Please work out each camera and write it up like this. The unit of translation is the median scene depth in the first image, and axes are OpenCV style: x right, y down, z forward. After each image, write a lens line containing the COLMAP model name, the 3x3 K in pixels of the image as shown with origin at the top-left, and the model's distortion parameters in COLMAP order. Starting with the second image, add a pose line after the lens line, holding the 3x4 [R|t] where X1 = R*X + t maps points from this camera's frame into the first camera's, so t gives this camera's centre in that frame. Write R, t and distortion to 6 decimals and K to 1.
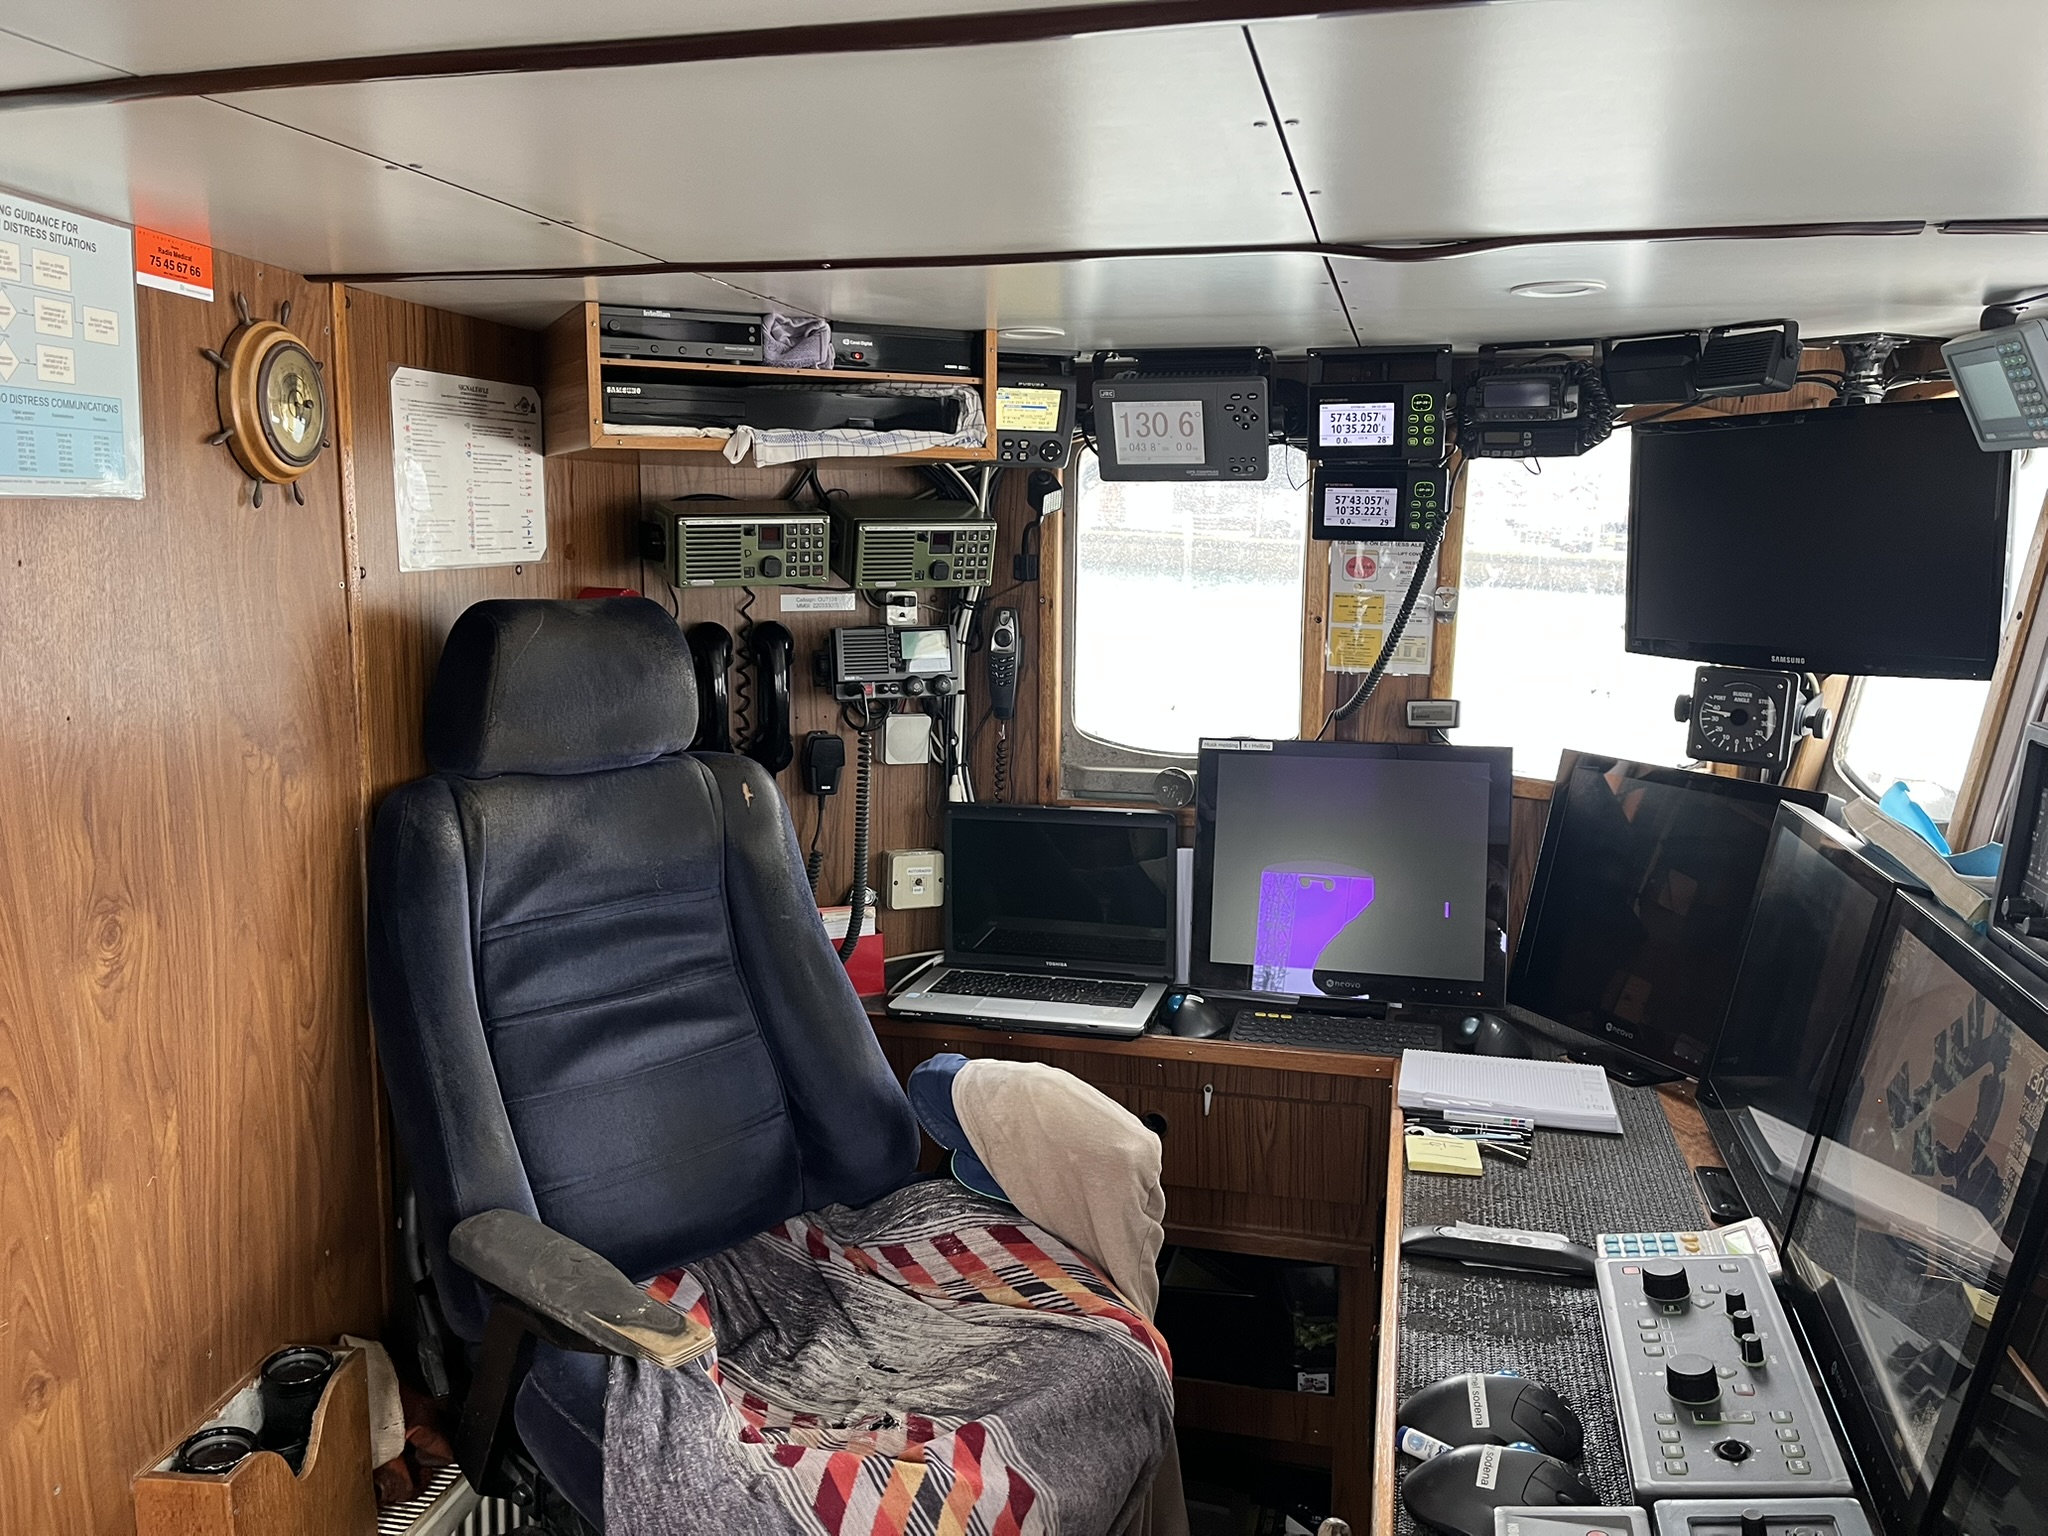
lens RADIAL K [[1618.5, 0, 1024.0], [0, 1618.5, 768.0], [0, 0, 1]] dist [0.137198, -0.135852]
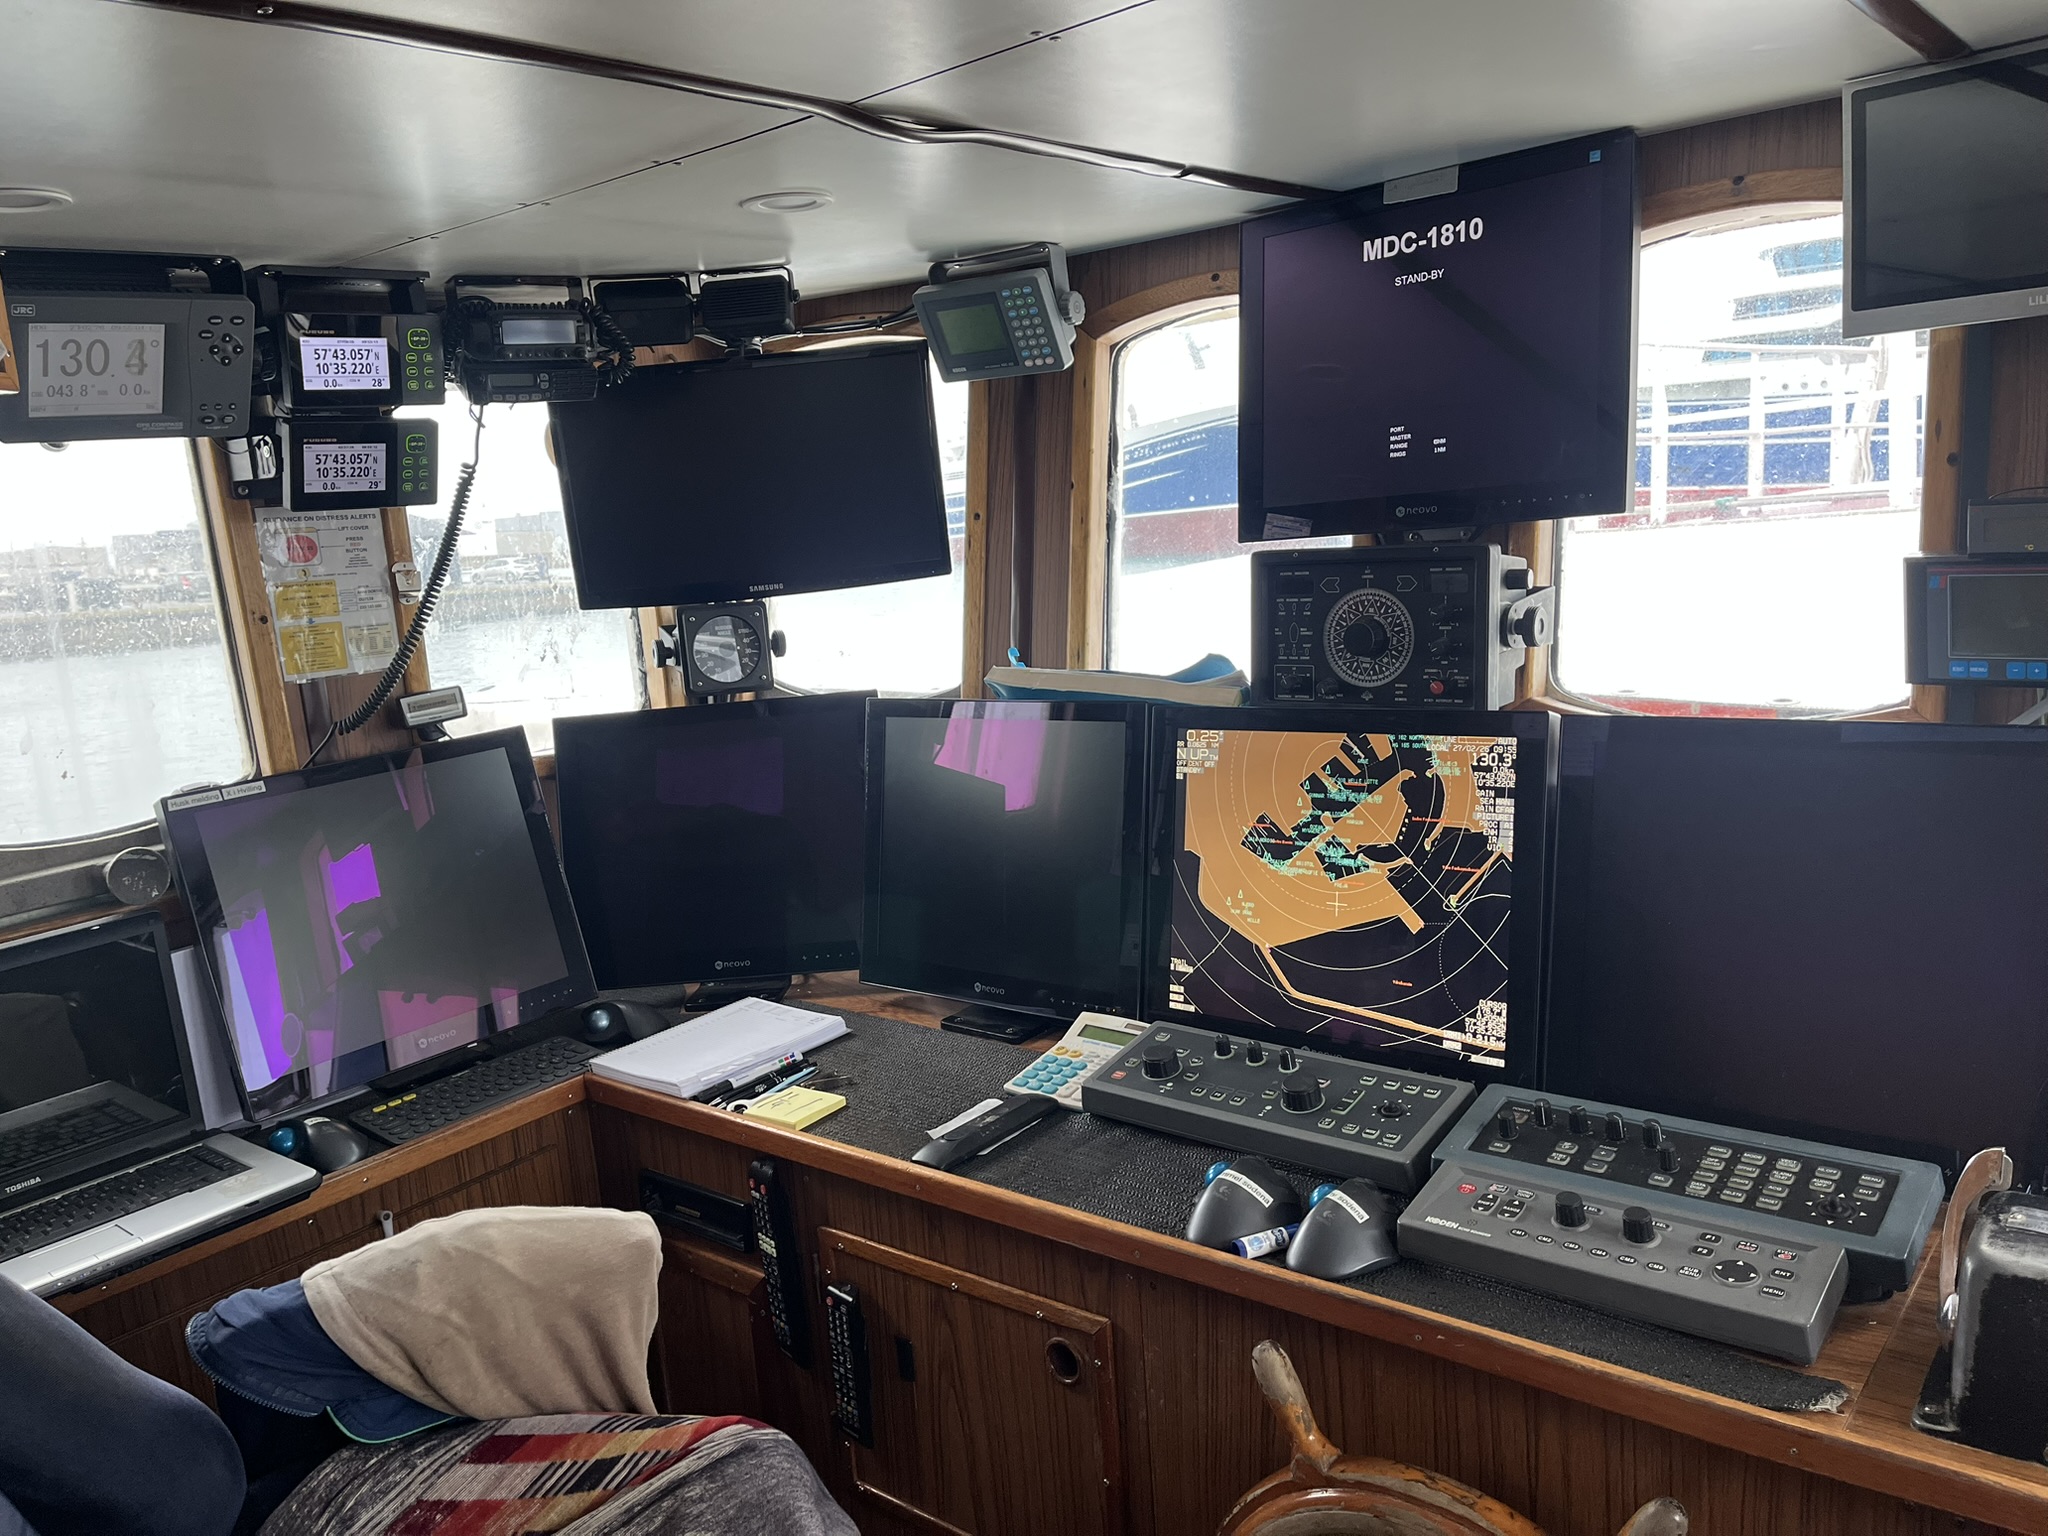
lens RADIAL K [[1618.5, 0, 1024.0], [0, 1618.5, 768.0], [0, 0, 1]] dist [0.137198, -0.135852]
pose [[0.433306, -0.202794, 0.878135, -0.420343], [0.229868, 0.966998, 0.109889, -0.027453], [-0.871439, 0.154239, 0.465622, 0.349773]]
